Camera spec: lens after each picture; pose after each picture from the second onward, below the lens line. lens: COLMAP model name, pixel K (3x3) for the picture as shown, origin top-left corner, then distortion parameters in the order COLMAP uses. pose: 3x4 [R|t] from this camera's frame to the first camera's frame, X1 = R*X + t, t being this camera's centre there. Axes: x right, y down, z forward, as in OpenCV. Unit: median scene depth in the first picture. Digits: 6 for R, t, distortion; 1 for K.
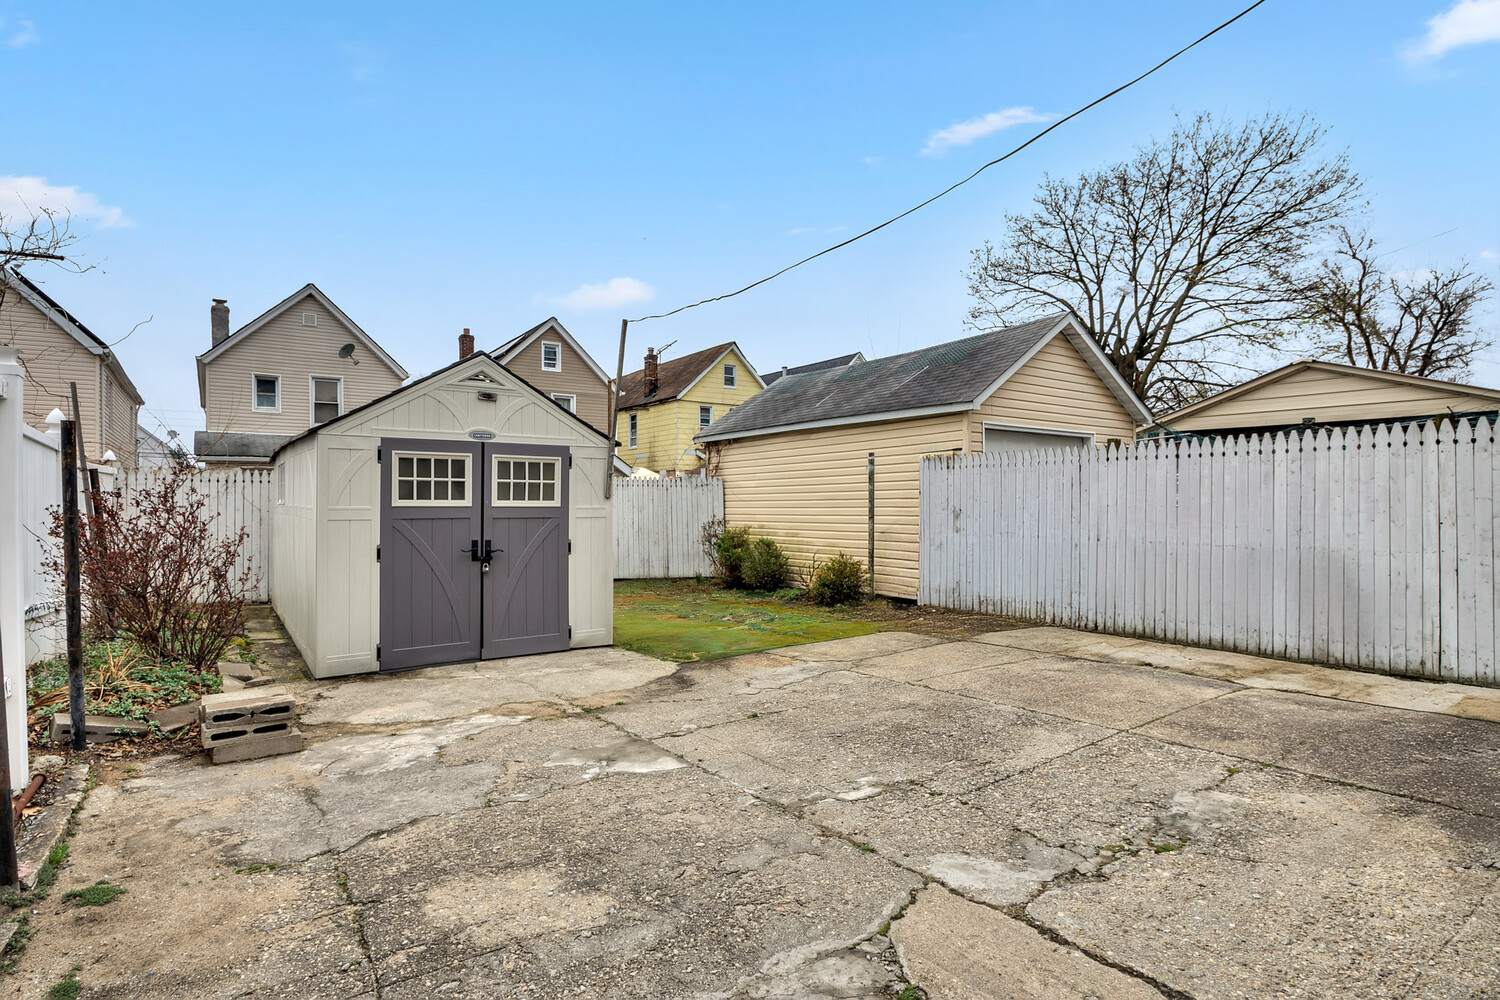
lens RADIAL K [[750.3, 0, 758.5], [0, 750.3, 499.5], [0, 0, 1]] dist [-0.014821, -0.000660]
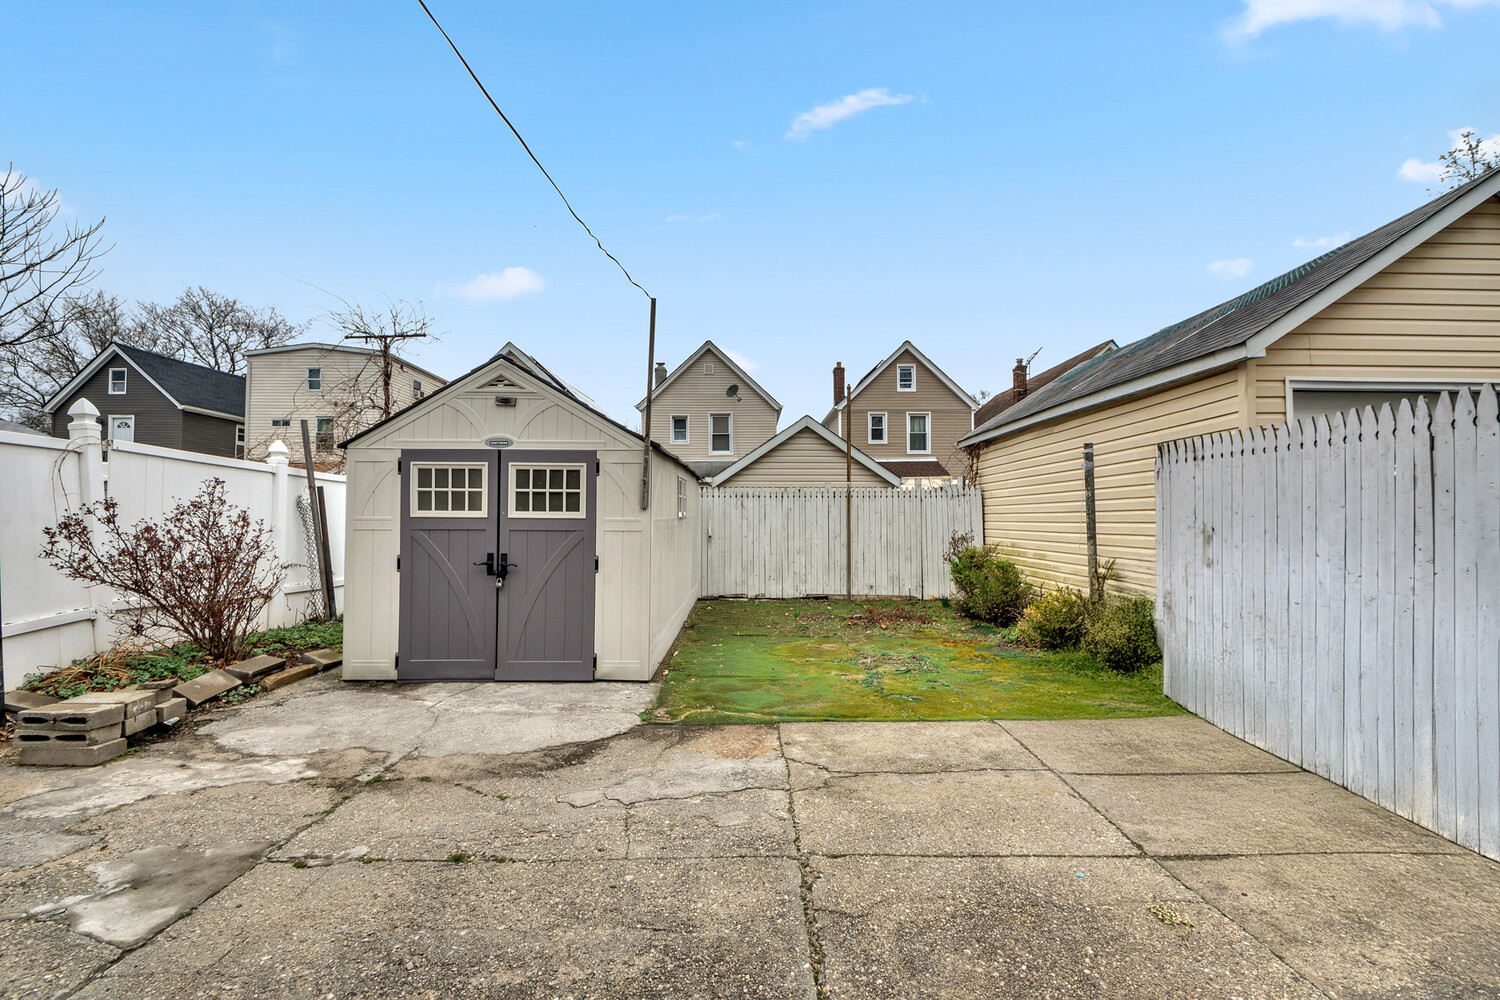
lens RADIAL K [[656.4, 0, 762.2], [0, 656.4, 496.5], [0, 0, 1]] dist [-0.006851, -0.006254]
pose [[0.818484, -0.012210, -0.574400, 0.389010], [-0.001526, 0.999724, -0.023424, 0.001509], [0.574528, 0.020048, 0.818240, 0.527854]]
